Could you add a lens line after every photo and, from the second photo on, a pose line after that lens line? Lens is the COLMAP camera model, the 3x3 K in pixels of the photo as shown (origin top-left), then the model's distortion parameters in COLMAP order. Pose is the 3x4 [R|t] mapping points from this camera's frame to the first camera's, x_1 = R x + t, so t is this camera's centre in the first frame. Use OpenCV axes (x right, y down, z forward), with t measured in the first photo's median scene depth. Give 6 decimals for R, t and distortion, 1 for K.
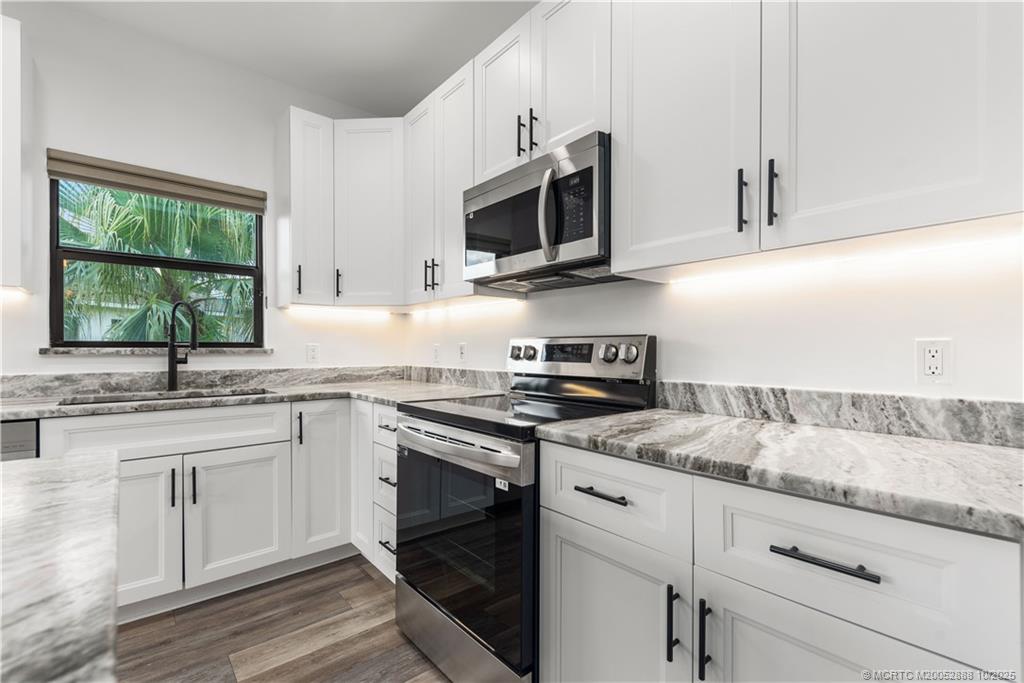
lens RADIAL K [[455.4, 0, 513.3], [0, 455.4, 349.6], [0, 0, 1]] dist [0.004345, -0.002595]
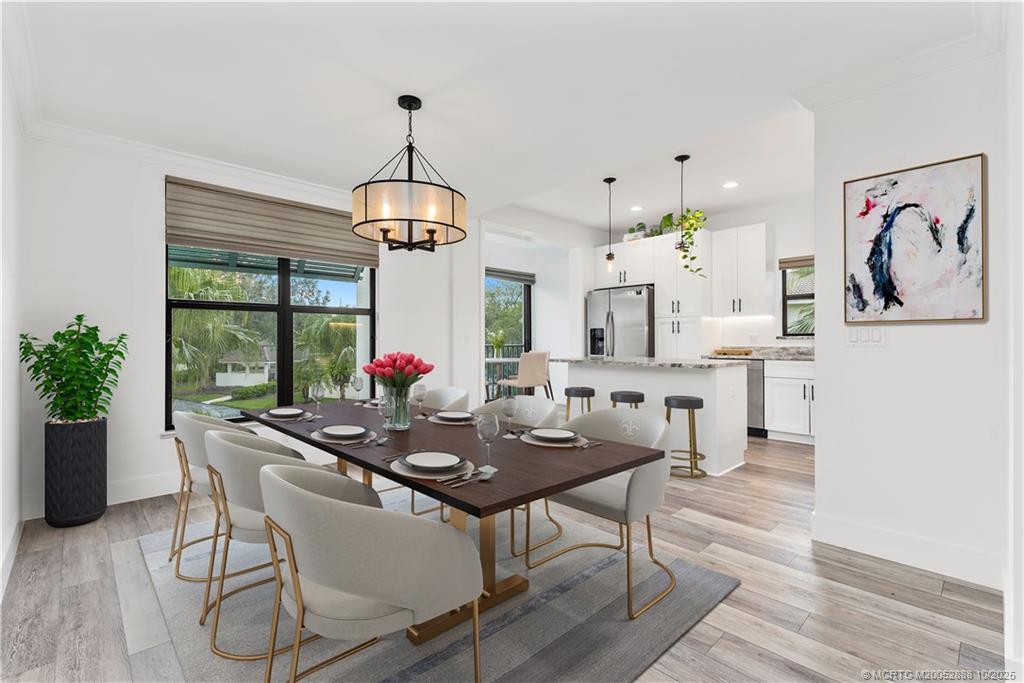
lens RADIAL K [[455.4, 0, 520.6], [0, 455.4, 338.9], [0, 0, 1]] dist [0.004345, -0.002595]
pose [[0.058687, -0.009813, -0.998228, 1.442434], [0.002793, 0.999949, -0.009666, 0.030771], [0.998272, -0.002221, 0.058712, -0.598493]]
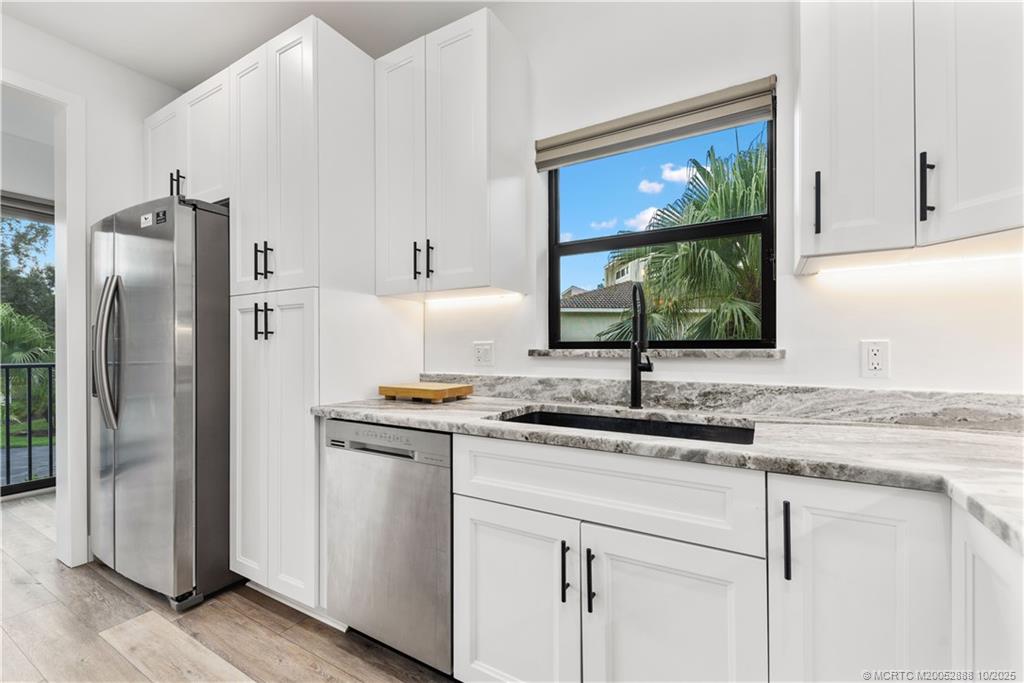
lens RADIAL K [[429.7, 0, 518.3], [0, 429.7, 349.3], [0, 0, 1]] dist [0.002469, -0.000479]
pose [[0.338298, 0.000724, -0.941039, -0.181585], [0.002790, 0.999995, 0.001772, -0.005515], [0.941035, -0.003226, 0.338294, 0.652488]]
